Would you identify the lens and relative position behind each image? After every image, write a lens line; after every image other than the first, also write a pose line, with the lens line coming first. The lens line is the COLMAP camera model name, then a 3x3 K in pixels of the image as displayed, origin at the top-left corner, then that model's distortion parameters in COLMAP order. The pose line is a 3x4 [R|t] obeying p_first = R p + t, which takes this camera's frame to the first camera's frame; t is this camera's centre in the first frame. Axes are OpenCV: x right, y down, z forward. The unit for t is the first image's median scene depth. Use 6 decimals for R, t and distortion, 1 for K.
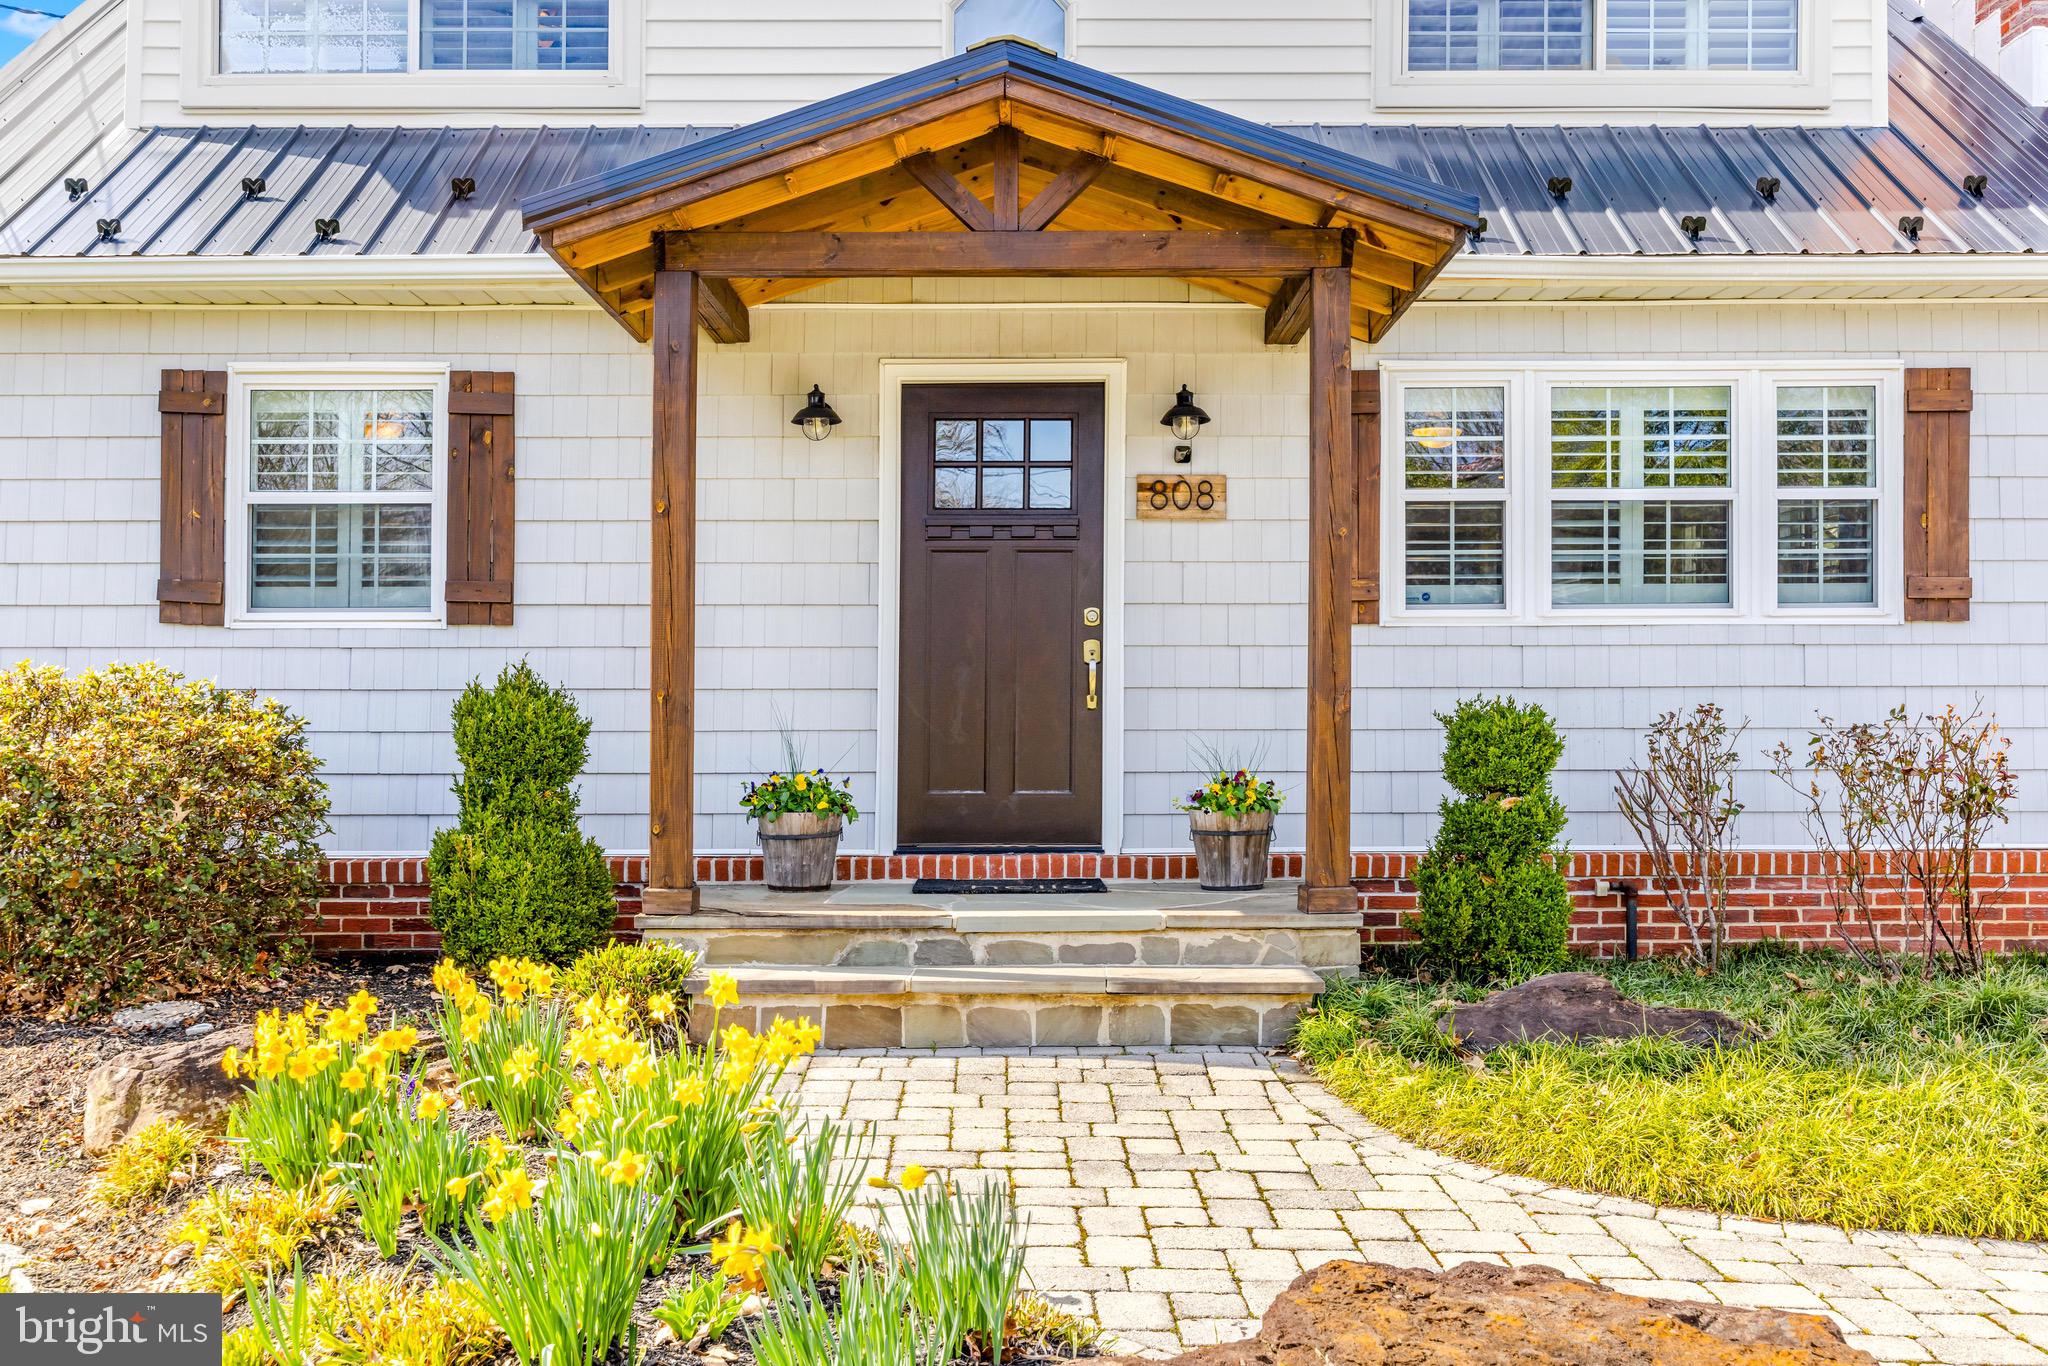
lens RADIAL K [[2005.6, 0, 1024.0], [0, 2005.6, 683.0], [0, 0, 1]] dist [-0.003579, -0.024667]
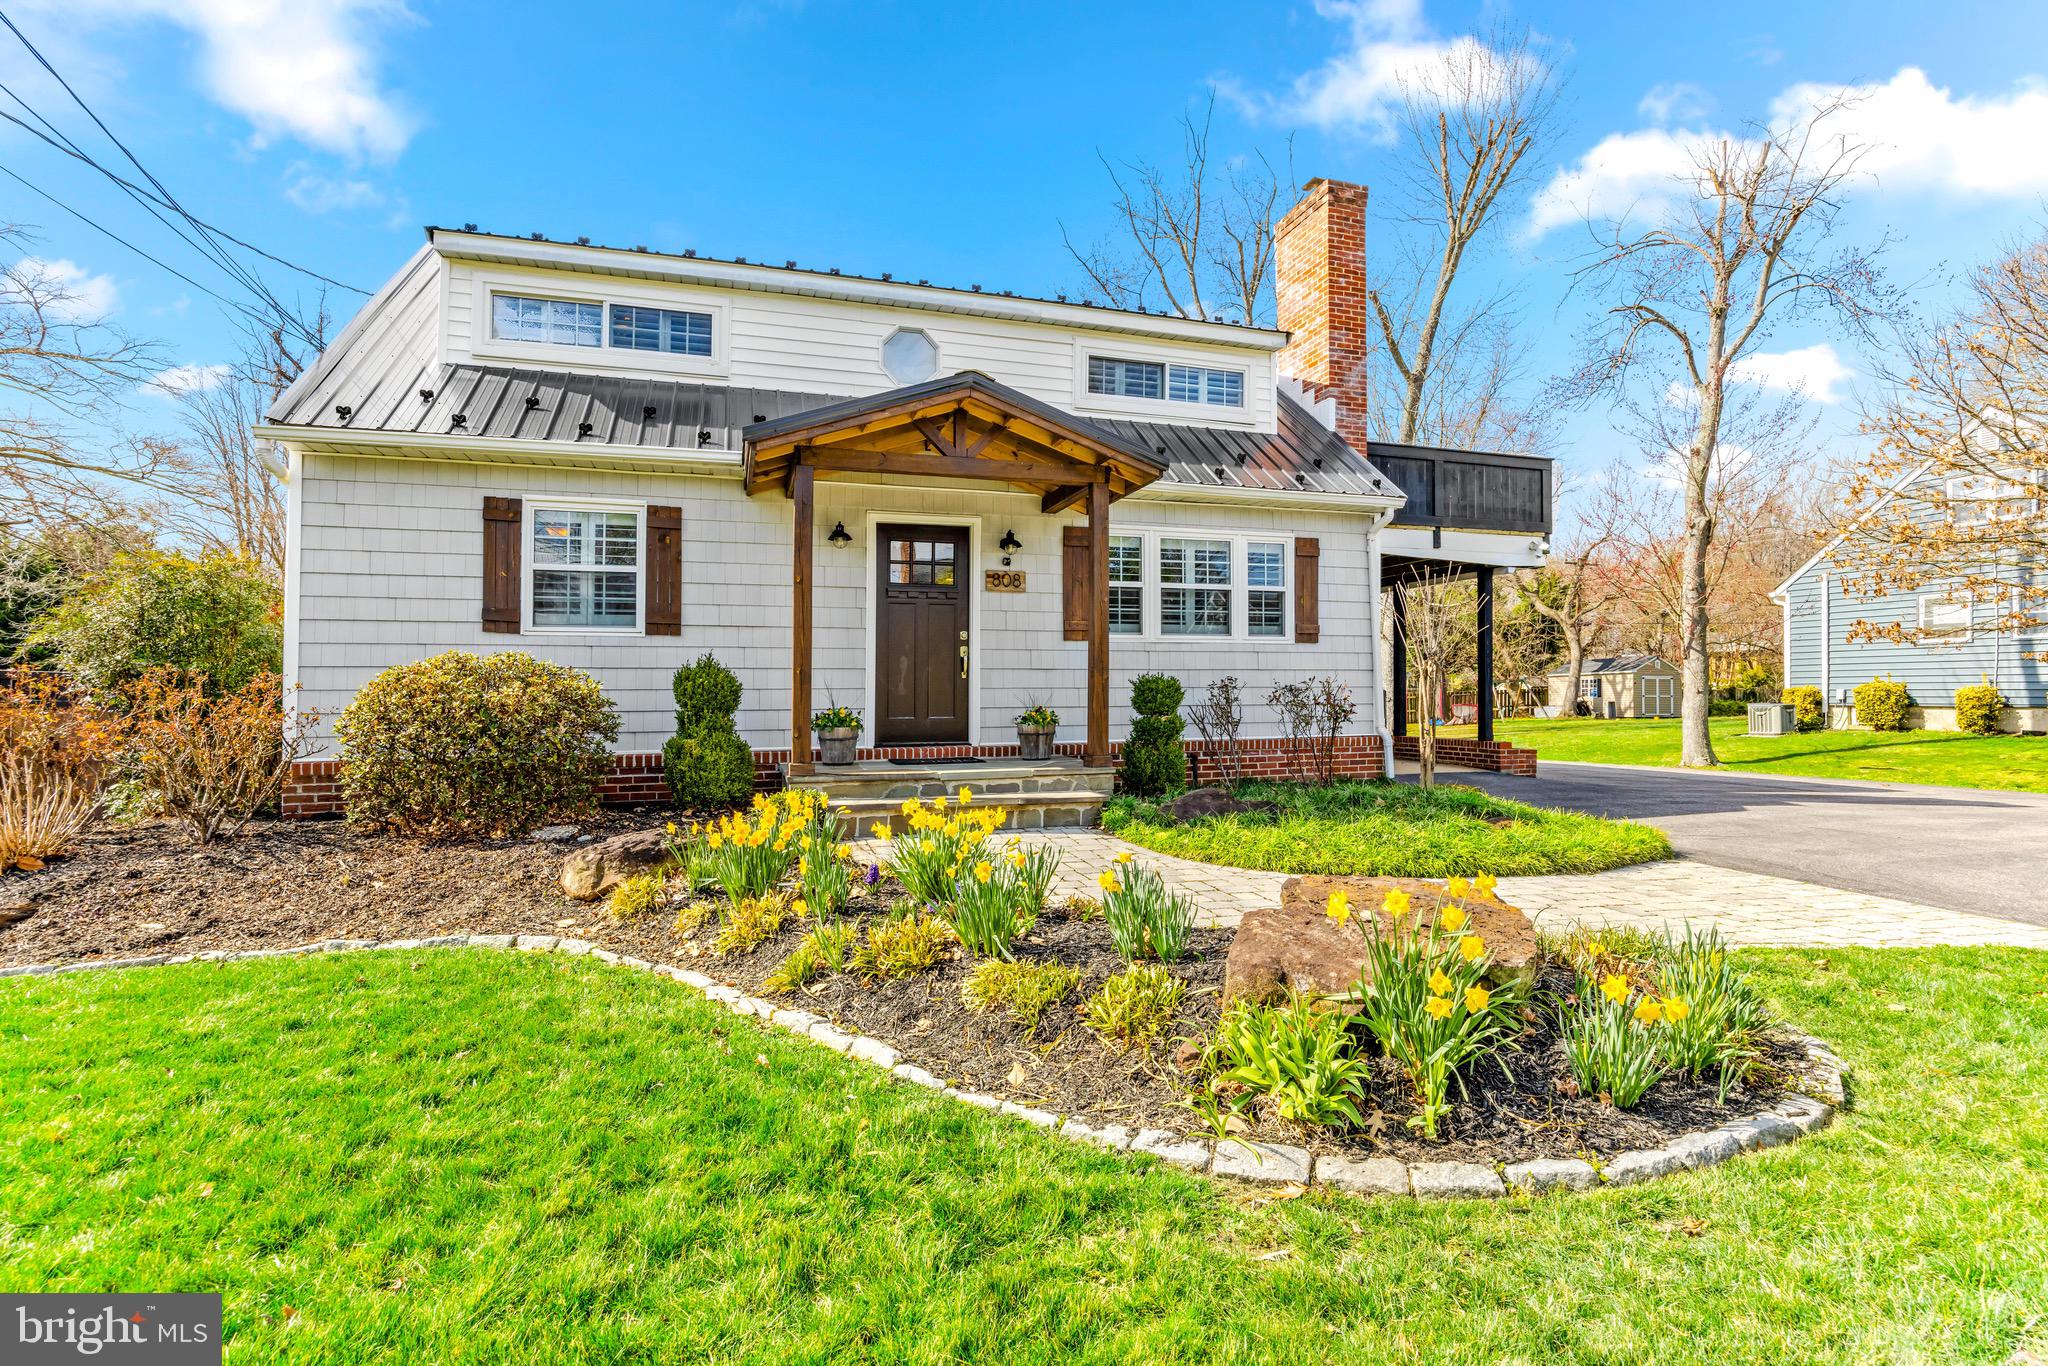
lens RADIAL K [[1037.5, 0, 1024.0], [0, 1037.5, 683.0], [0, 0, 1]] dist [-0.032369, 0.000218]
pose [[0.948593, 0.000894, 0.316499, -0.261072], [-0.003350, 0.999968, 0.007216, 0.009593], [-0.316482, -0.007905, 0.948566, -0.075293]]
